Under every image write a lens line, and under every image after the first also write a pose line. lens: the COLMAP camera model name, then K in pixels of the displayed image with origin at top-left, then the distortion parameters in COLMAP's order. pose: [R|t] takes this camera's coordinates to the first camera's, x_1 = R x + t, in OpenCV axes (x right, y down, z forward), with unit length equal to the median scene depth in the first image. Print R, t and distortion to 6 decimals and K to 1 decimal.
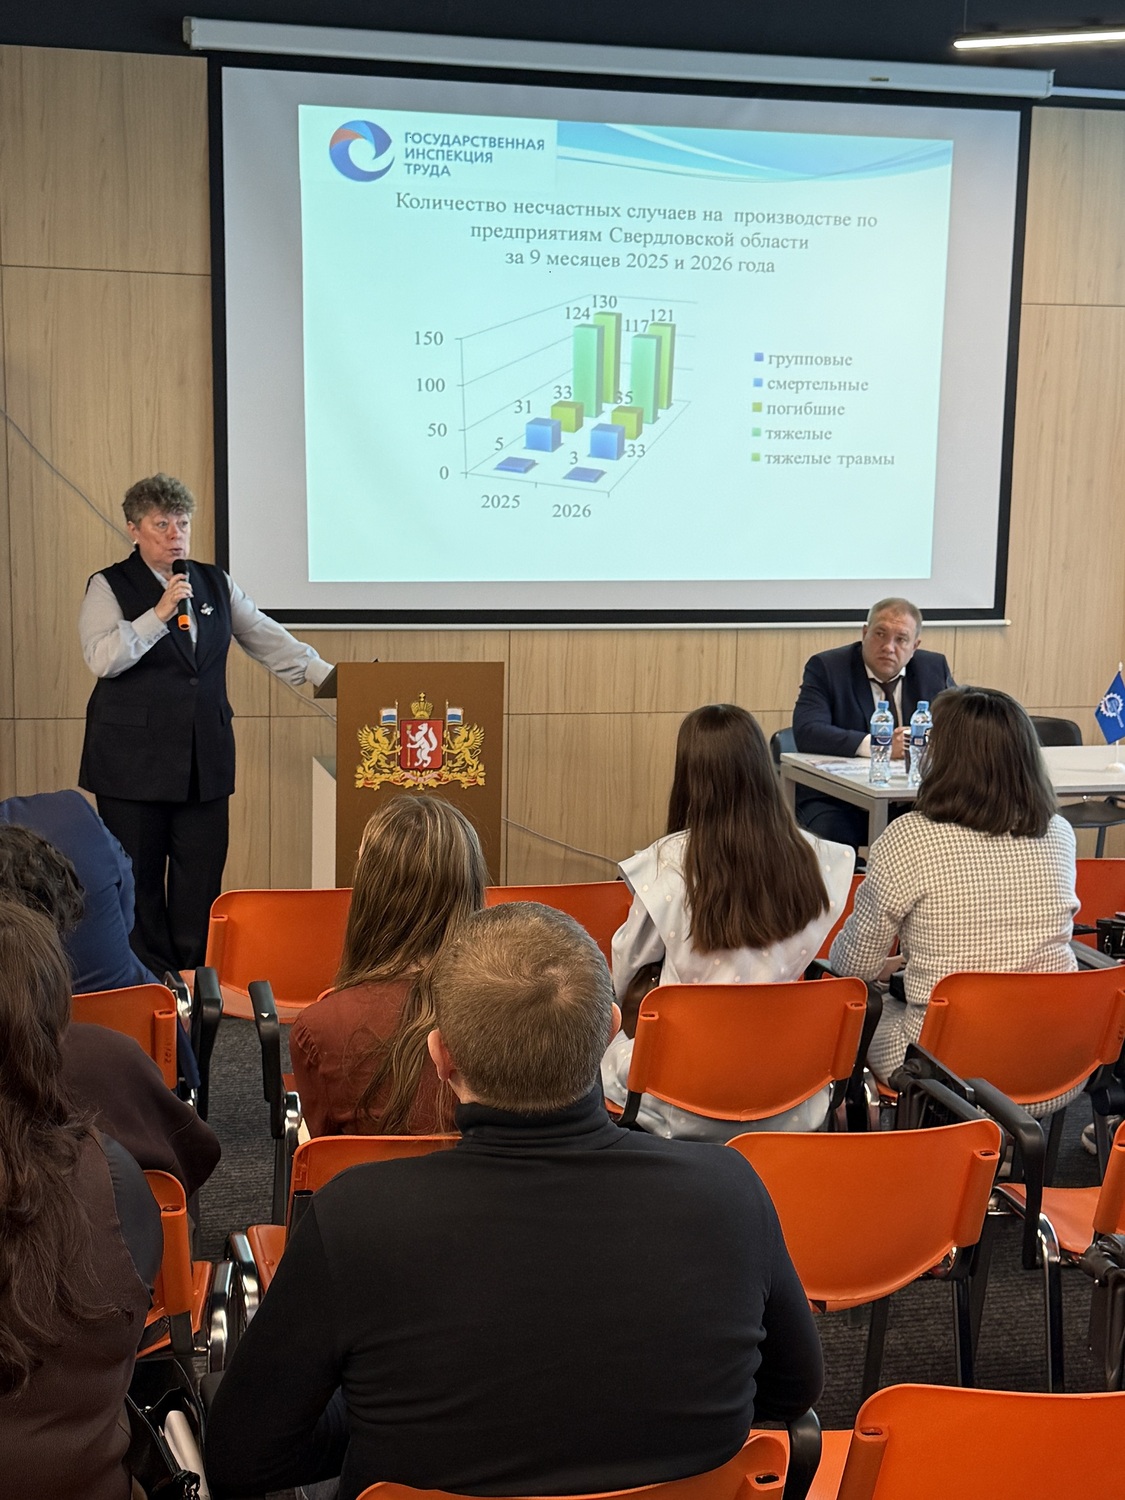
lens RADIAL K [[2116.8, 0, 562.5], [0, 2116.8, 750.0], [0, 0, 1]] dist [0.110324, -0.085843]
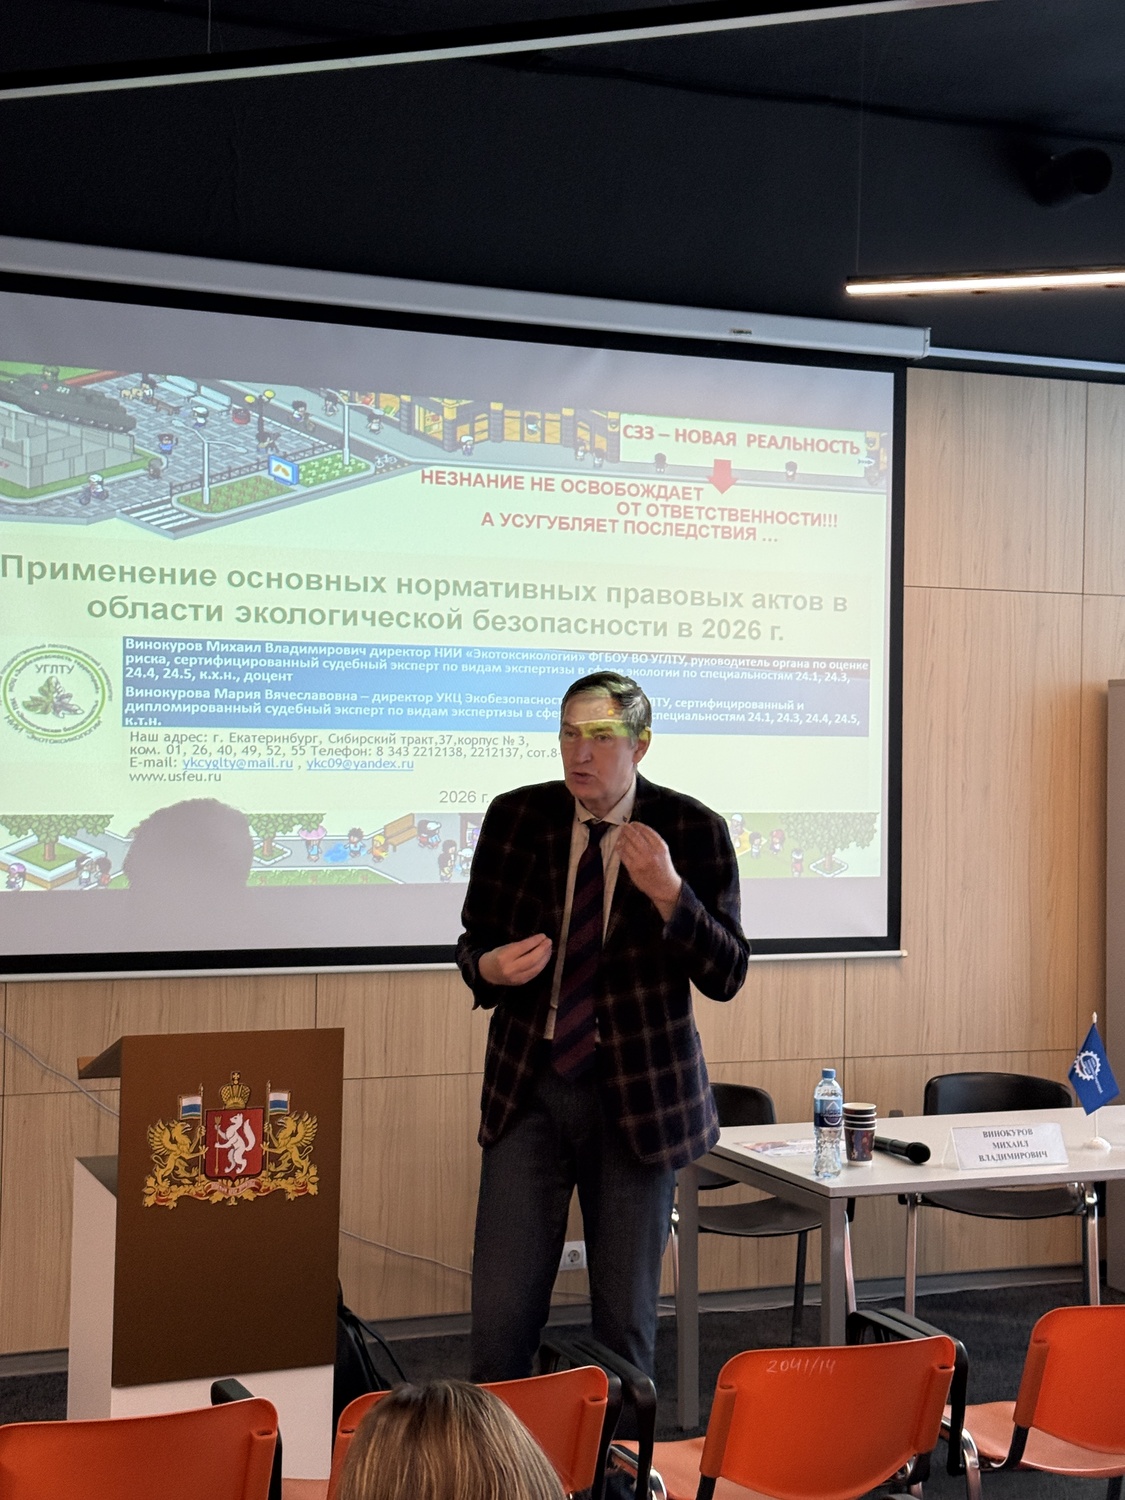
lens RADIAL K [[2115.3, 0, 562.5], [0, 2115.3, 750.0], [0, 0, 1]] dist [0.019378, 0.937532]
pose [[0.987022, -0.001059, 0.160584, -0.062739], [0.022700, 0.990857, -0.132989, -0.032729], [-0.158975, 0.134909, 0.978022, 0.196589]]
